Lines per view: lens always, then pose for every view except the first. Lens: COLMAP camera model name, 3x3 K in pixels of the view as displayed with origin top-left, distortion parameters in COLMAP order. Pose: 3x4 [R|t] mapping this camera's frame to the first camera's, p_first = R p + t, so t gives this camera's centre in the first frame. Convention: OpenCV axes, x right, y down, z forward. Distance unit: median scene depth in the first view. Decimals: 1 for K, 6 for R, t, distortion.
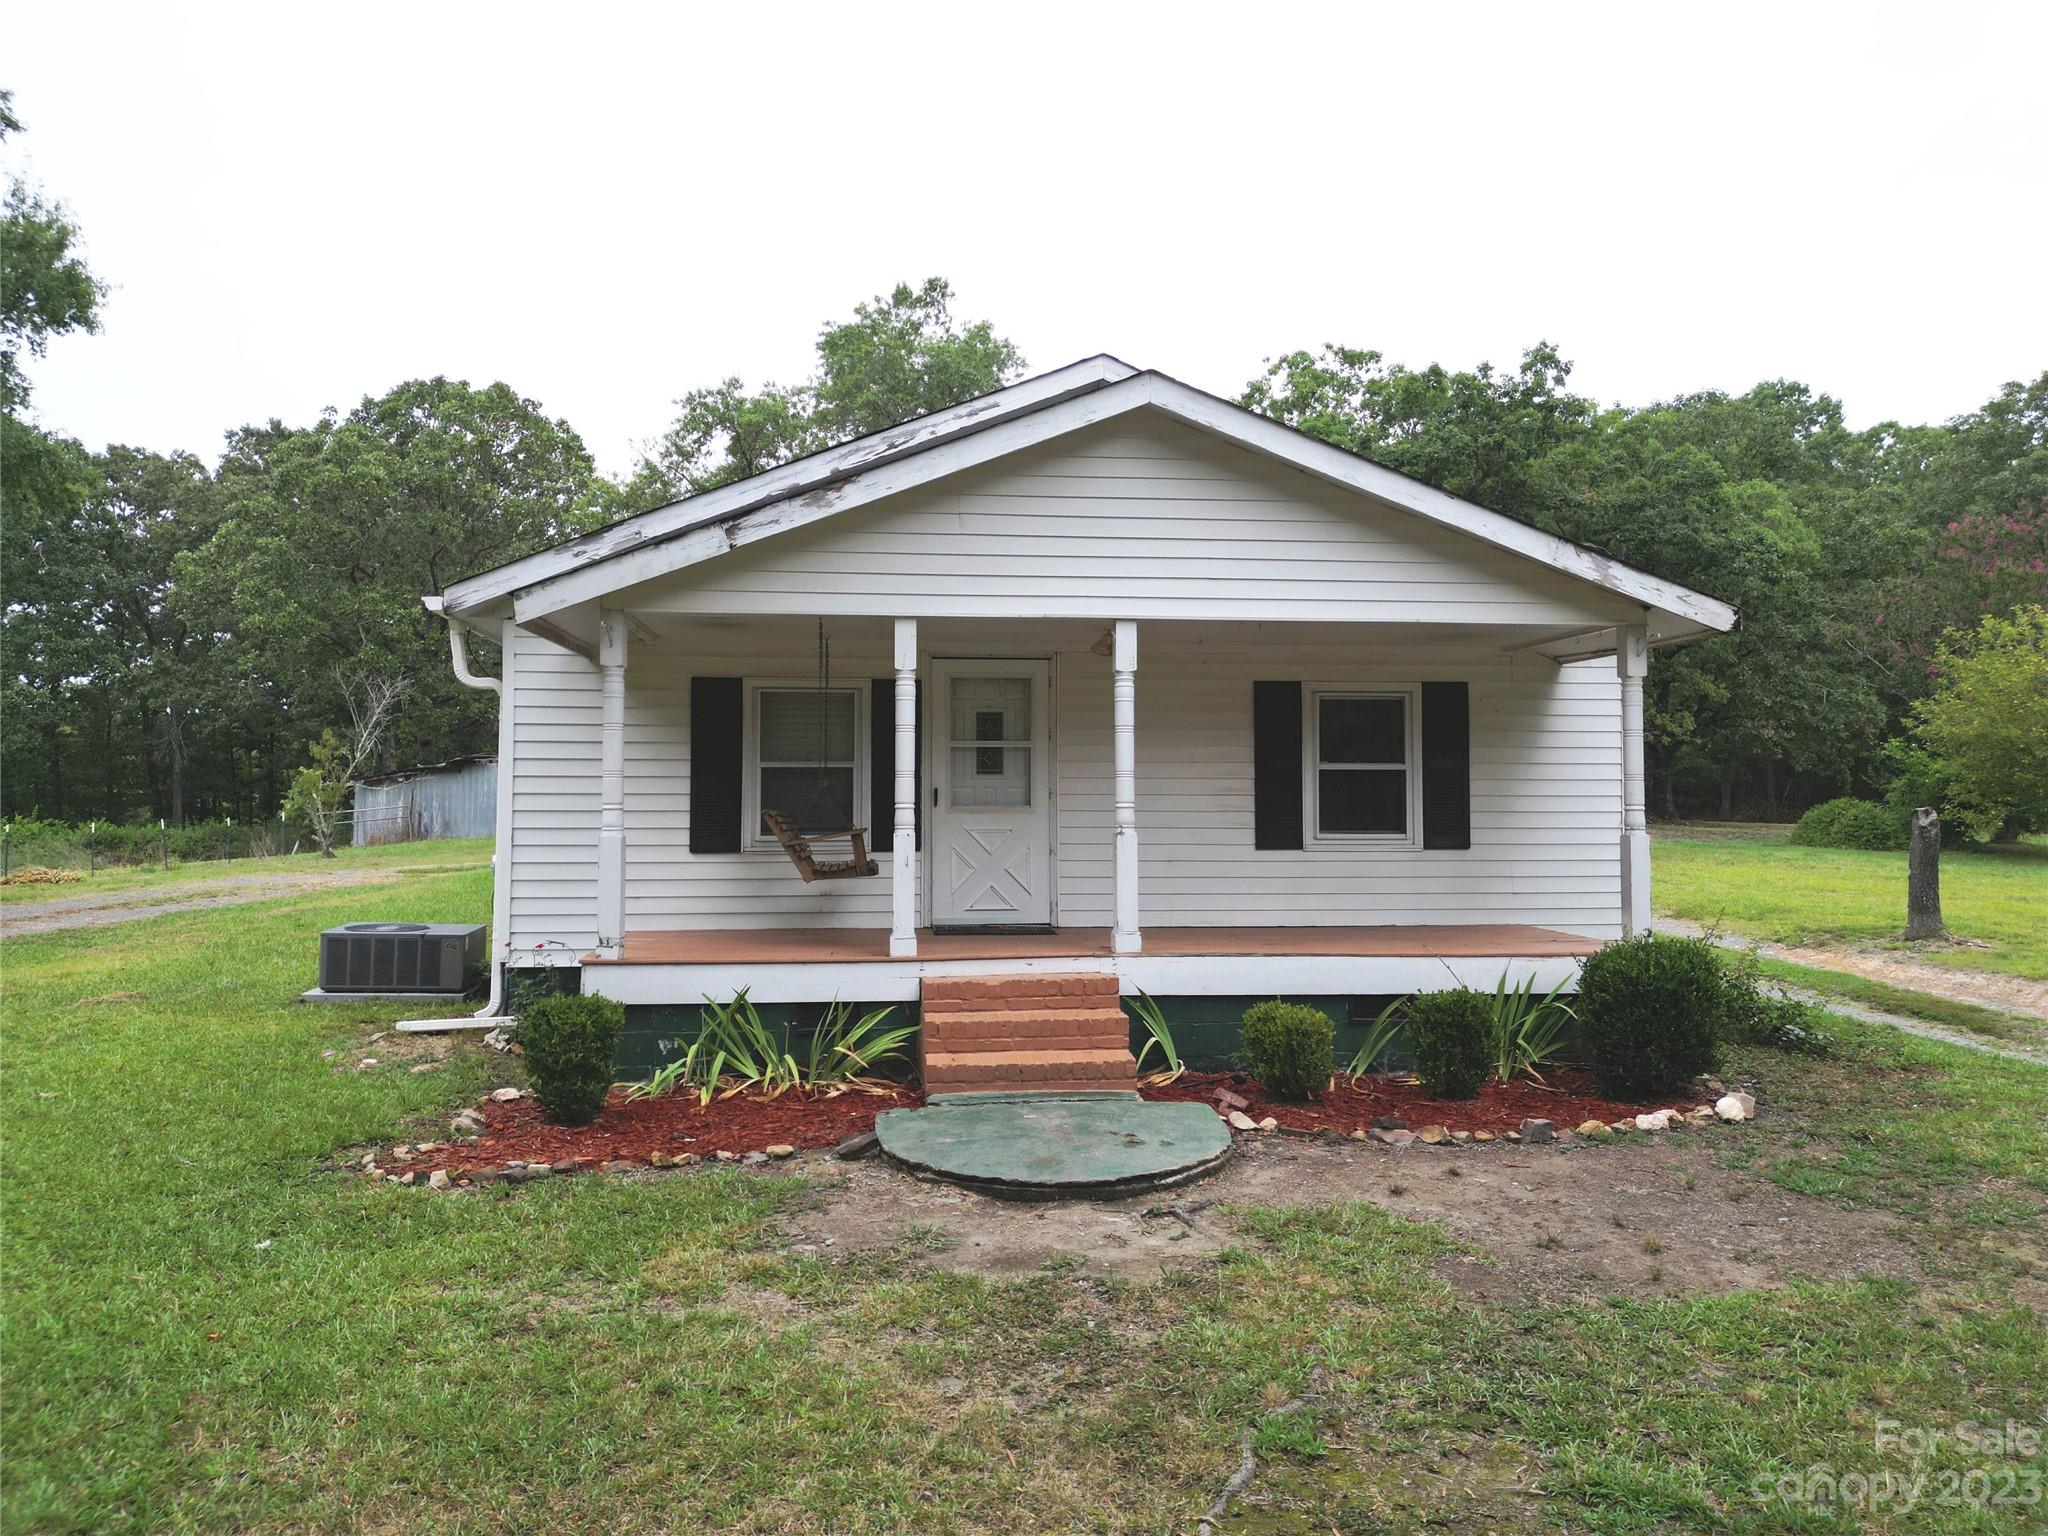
lens RADIAL K [[1430.3, 0, 1024.0], [0, 1430.3, 768.0], [0, 0, 1]] dist [0.048546, -0.048497]
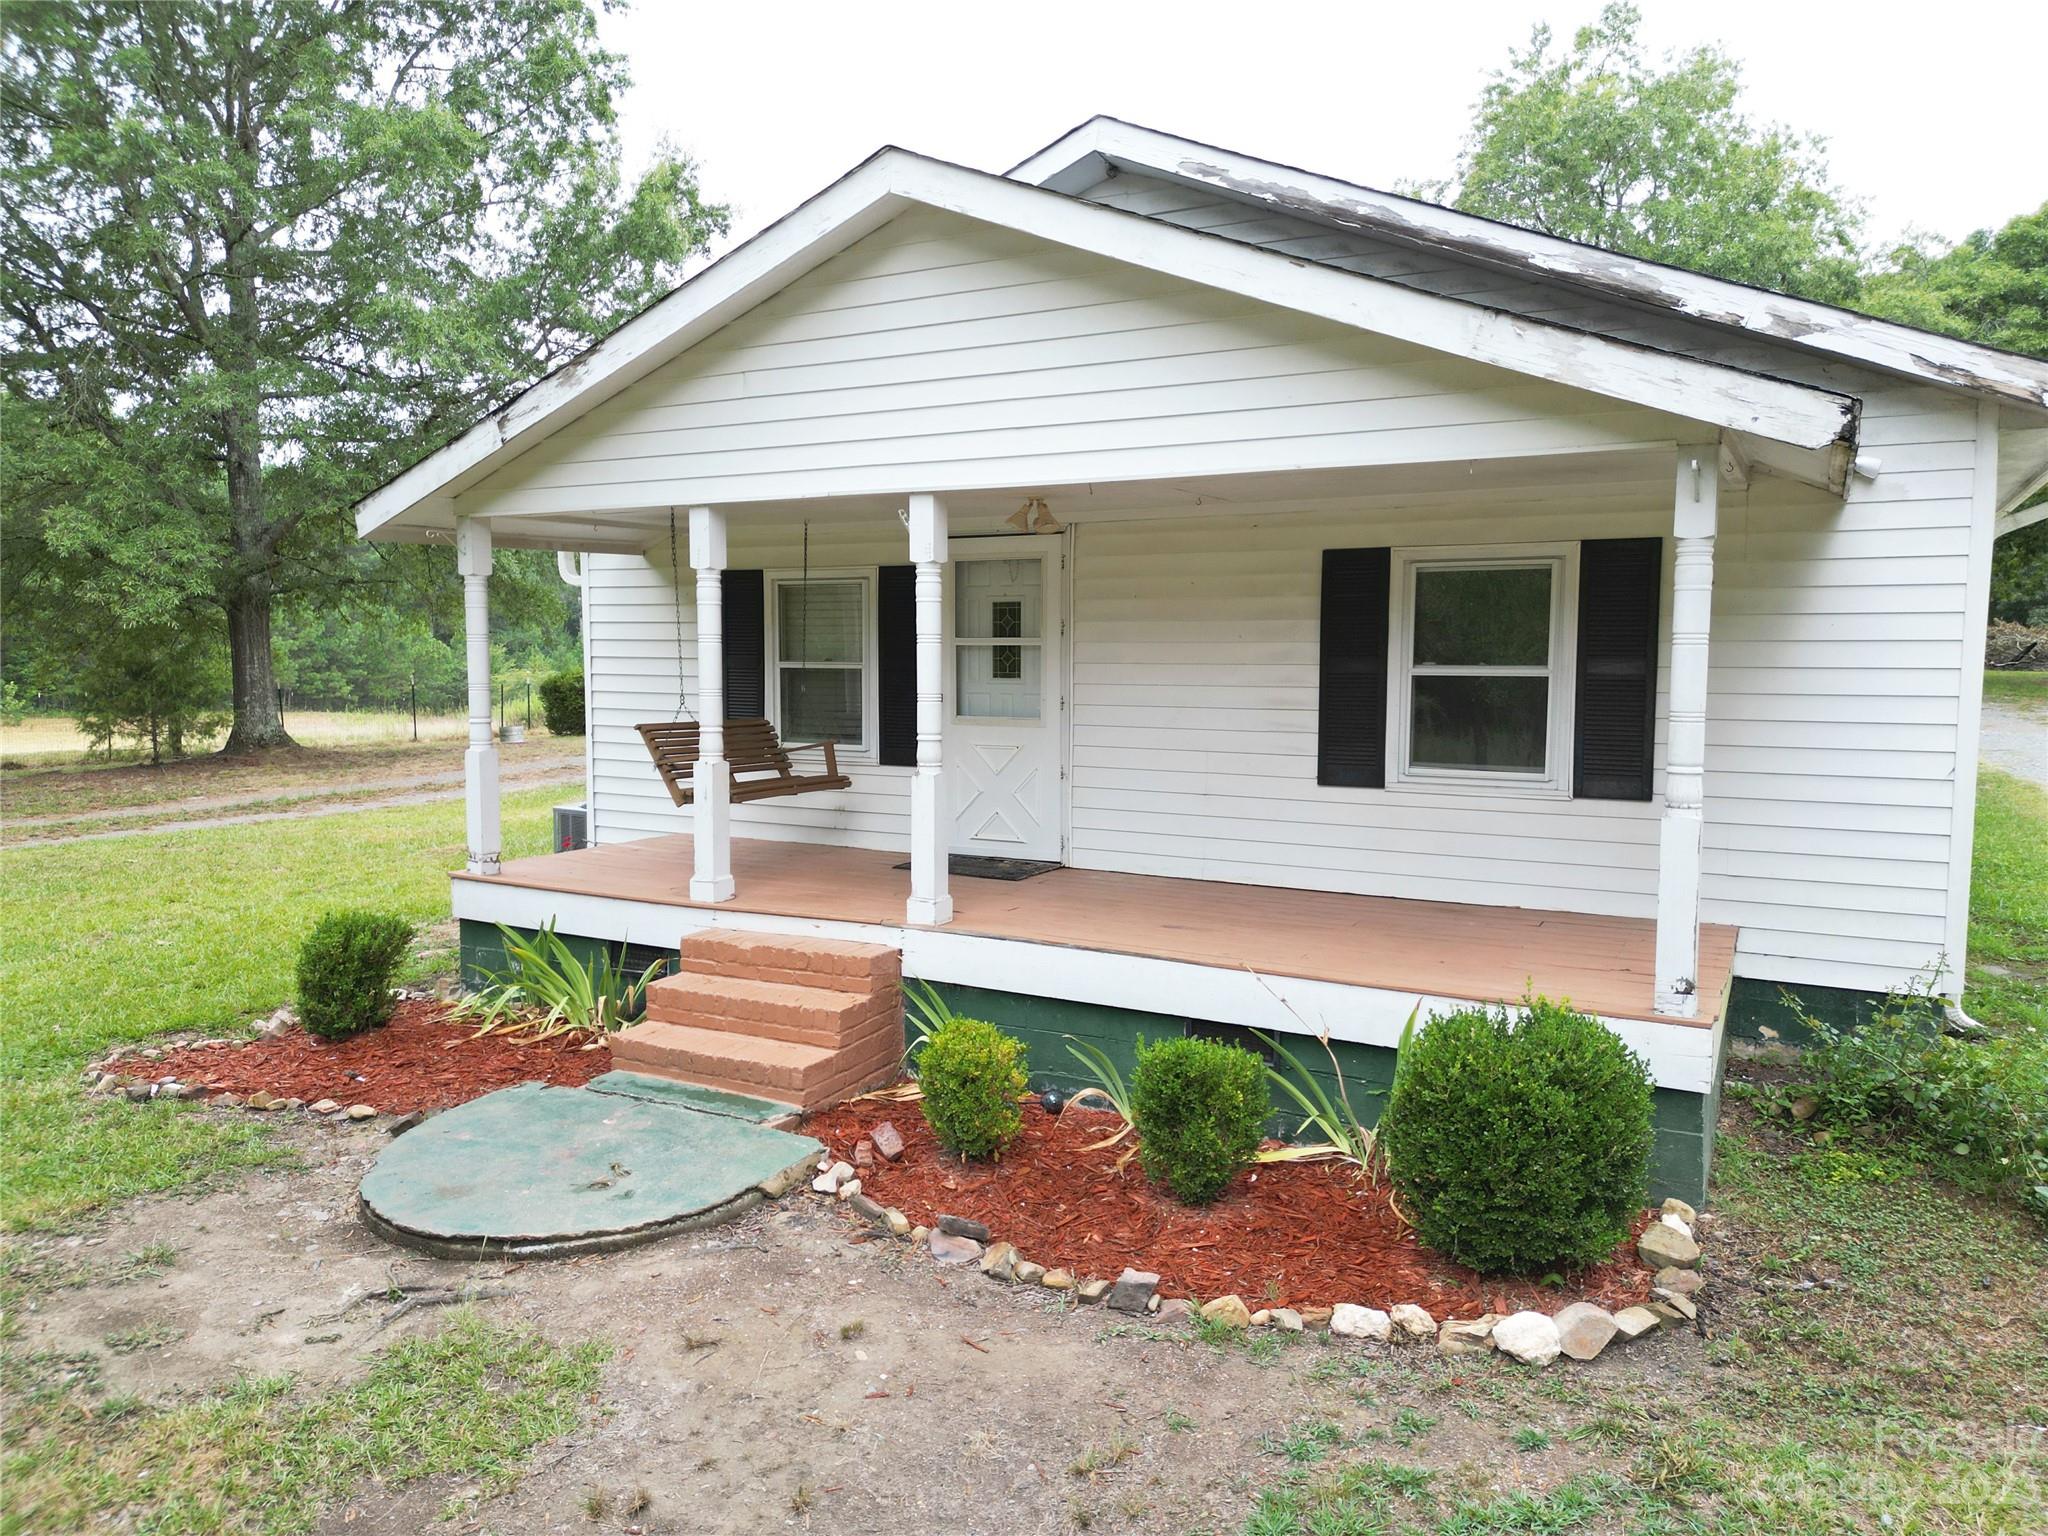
lens RADIAL K [[1430.3, 0, 1024.0], [0, 1430.3, 768.0], [0, 0, 1]] dist [0.048546, -0.048497]
pose [[0.821316, 0.050428, -0.568240, 0.457027], [0.014101, 0.993986, 0.108592, -0.033040], [0.570299, -0.097201, 0.815666, 0.326415]]
